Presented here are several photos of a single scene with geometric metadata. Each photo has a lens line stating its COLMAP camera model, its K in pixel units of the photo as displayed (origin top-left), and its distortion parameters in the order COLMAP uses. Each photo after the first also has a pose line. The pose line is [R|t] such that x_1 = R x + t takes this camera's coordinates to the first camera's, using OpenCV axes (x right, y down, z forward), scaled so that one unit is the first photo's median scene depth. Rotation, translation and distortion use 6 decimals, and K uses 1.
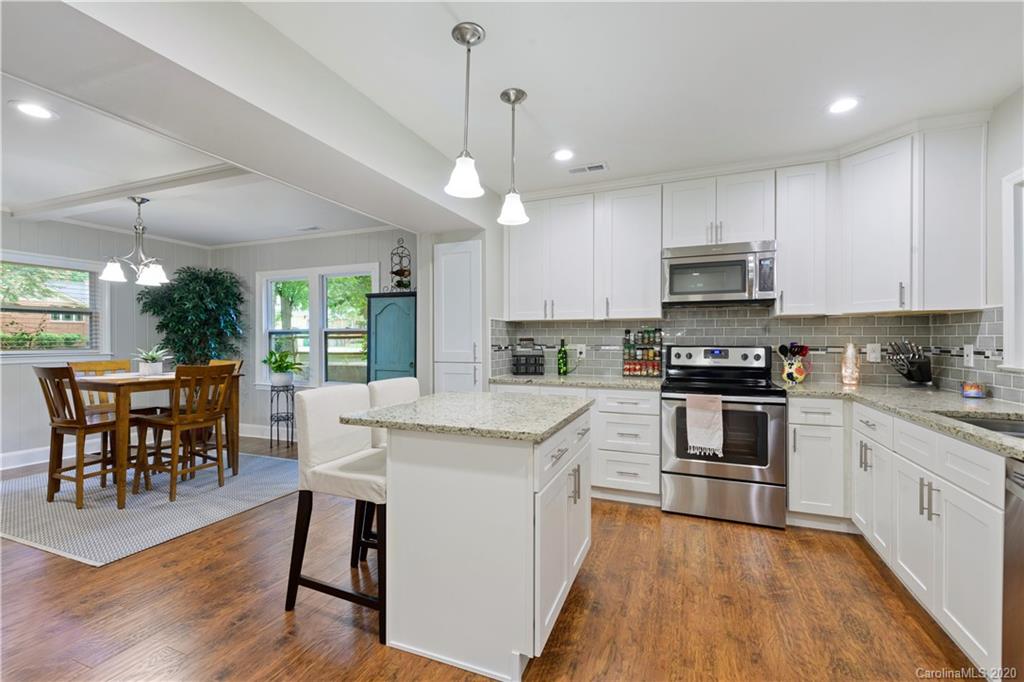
lens RADIAL K [[446.9, 0, 513.5], [0, 446.9, 341.7], [0, 0, 1]] dist [0.004591, 0.000271]
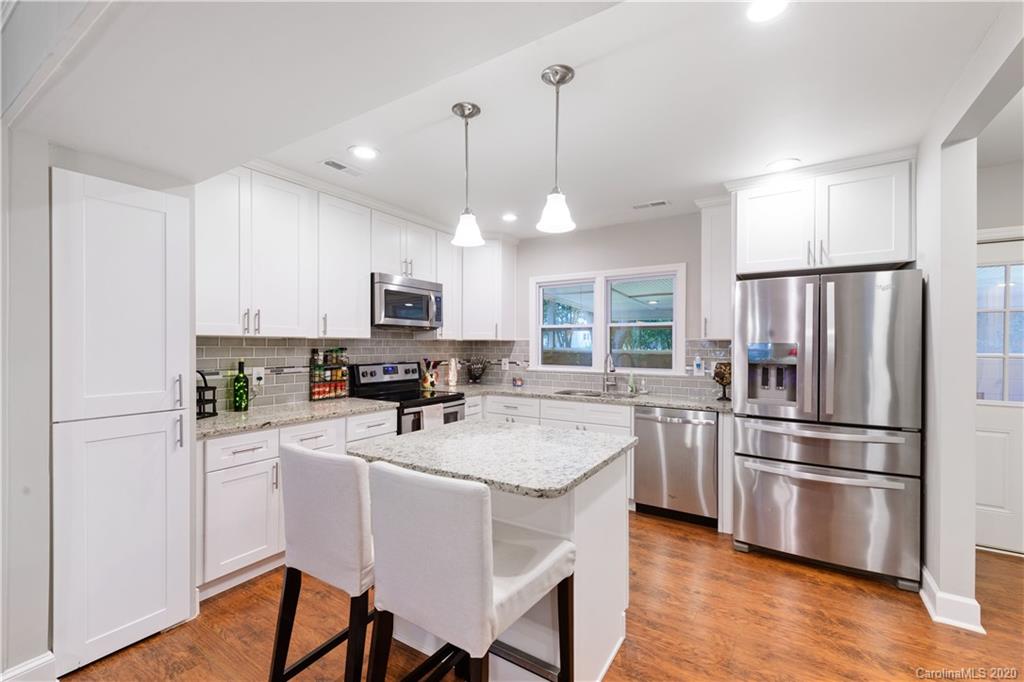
lens RADIAL K [[418.1, 0, 518.0], [0, 418.1, 338.4], [0, 0, 1]] dist [-0.001482, -0.000174]
pose [[0.165104, 0.019861, 0.986076, -0.527231], [0.004088, 0.999775, -0.020821, -0.029634], [-0.986268, 0.007469, 0.164986, 0.468319]]
